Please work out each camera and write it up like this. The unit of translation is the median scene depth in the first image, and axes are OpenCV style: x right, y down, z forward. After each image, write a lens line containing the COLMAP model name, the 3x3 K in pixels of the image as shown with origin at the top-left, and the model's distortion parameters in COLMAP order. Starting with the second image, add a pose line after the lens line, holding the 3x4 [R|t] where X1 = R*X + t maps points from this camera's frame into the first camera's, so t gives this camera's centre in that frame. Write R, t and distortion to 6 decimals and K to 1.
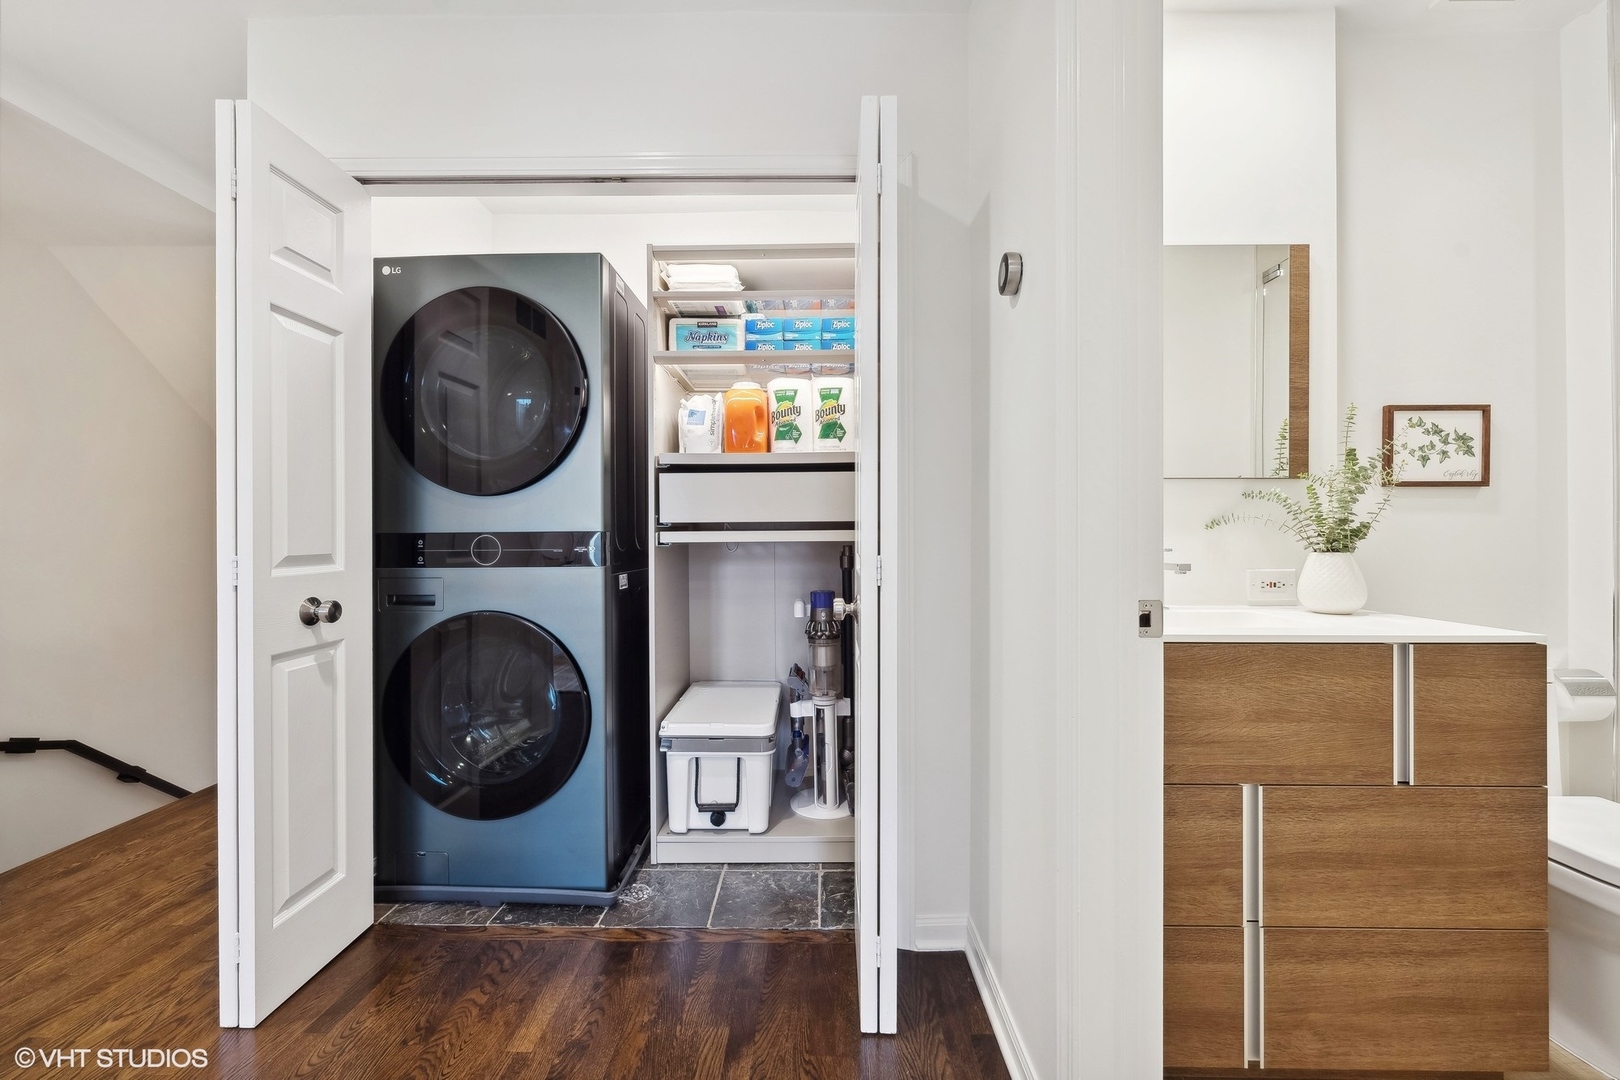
lens RADIAL K [[645.7, 0, 809.0], [0, 645.7, 537.6], [0, 0, 1]] dist [-0.000066, -0.000054]
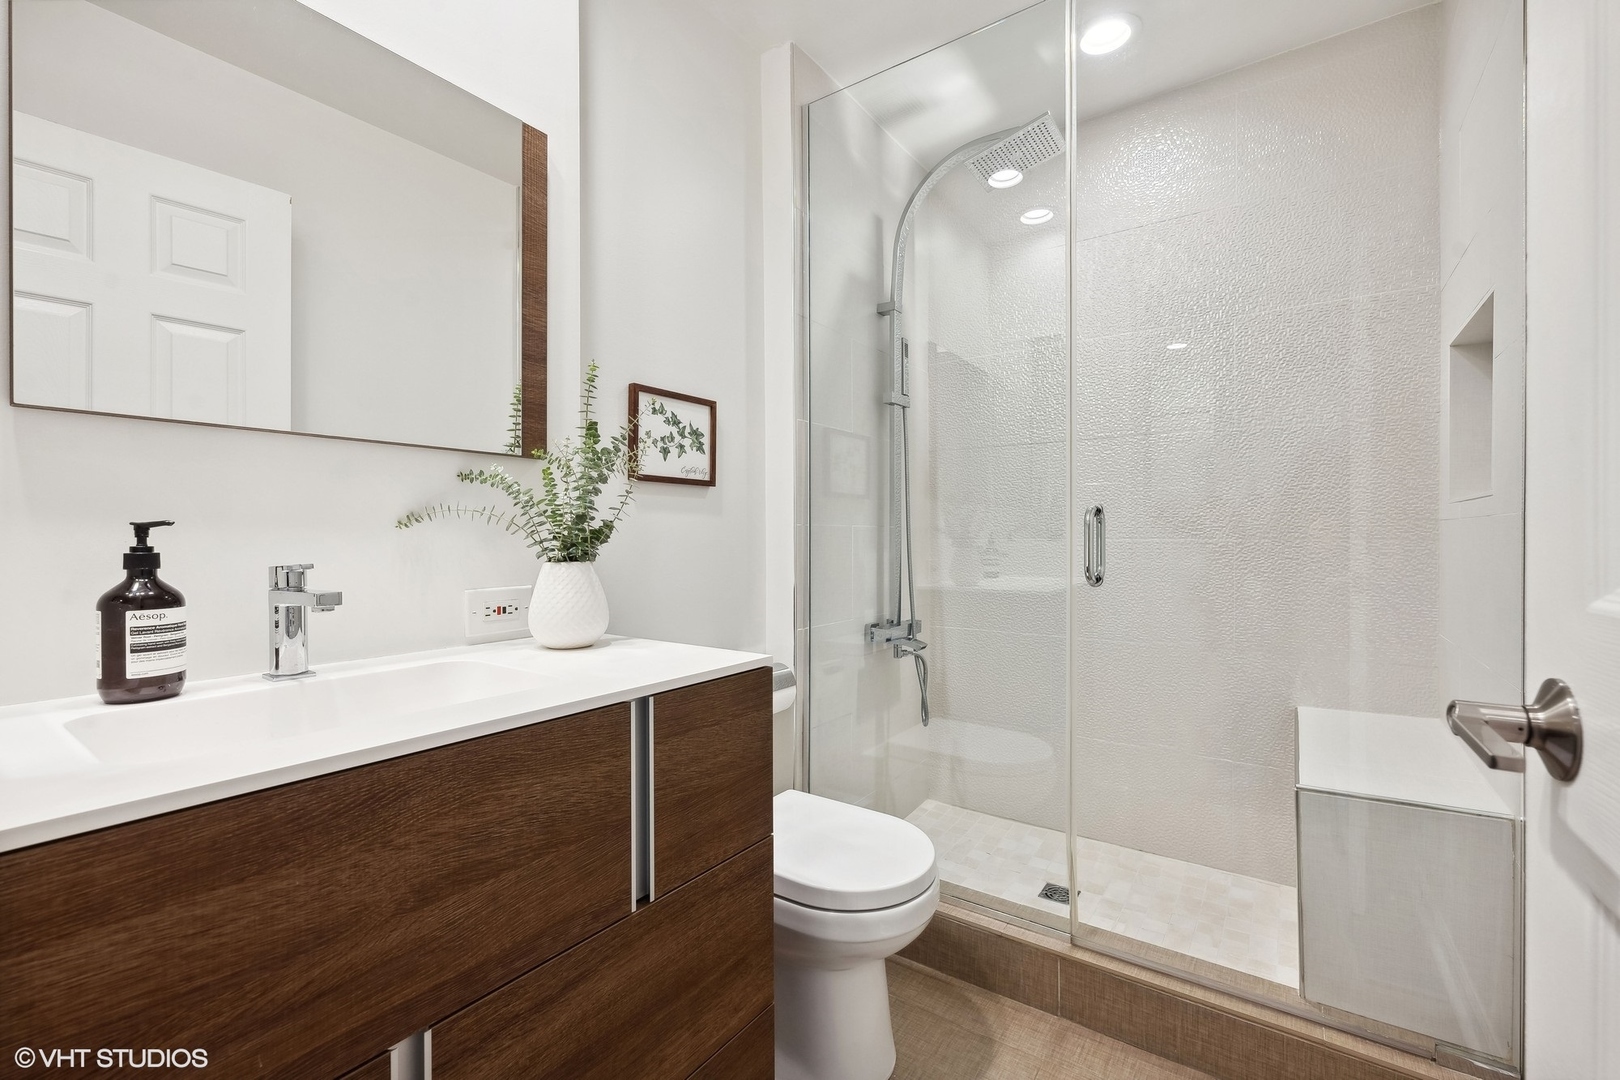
lens RADIAL K [[689.4, 0, 815.3], [0, 689.4, 538.6], [0, 0, 1]] dist [0.000436, -0.000068]
pose [[0.561950, -0.002182, 0.827168, 0.325142], [0.002129, 0.999997, 0.001192, -0.003031], [-0.827169, 0.001092, 0.561953, 0.339164]]
